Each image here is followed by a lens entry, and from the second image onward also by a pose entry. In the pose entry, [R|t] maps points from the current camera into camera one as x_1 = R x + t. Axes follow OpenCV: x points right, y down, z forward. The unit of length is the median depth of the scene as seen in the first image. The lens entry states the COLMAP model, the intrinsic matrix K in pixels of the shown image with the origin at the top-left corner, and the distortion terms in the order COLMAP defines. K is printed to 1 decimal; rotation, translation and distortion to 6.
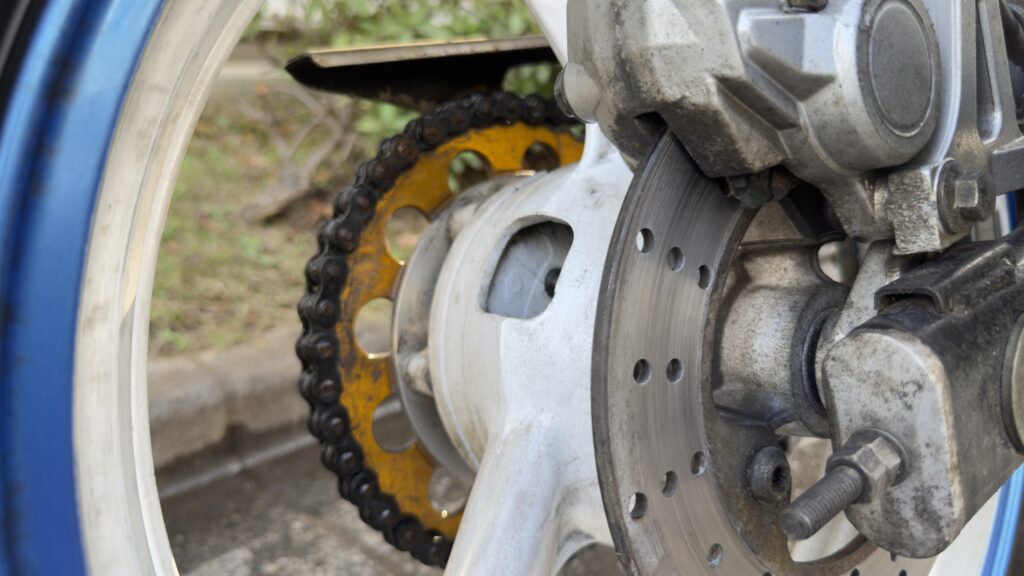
lens RADIAL K [[773.4, 0, 512.0], [0, 773.4, 288.0], [0, 0, 1]] dist [0.005899, -0.091552]
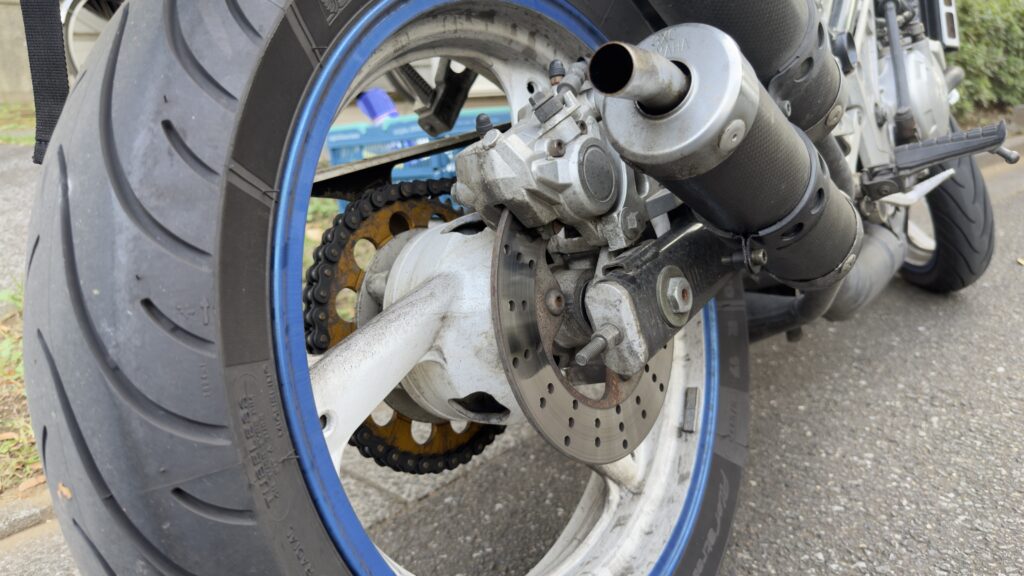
lens RADIAL K [[720.4, 0, 512.0], [0, 720.4, 288.0], [0, 0, 1]] dist [0.108530, -0.298429]
pose [[0.961074, -0.137332, 0.239744, -0.349677], [0.144788, 0.989368, -0.013684, 0.058886], [-0.235316, 0.047863, 0.970740, -1.132693]]
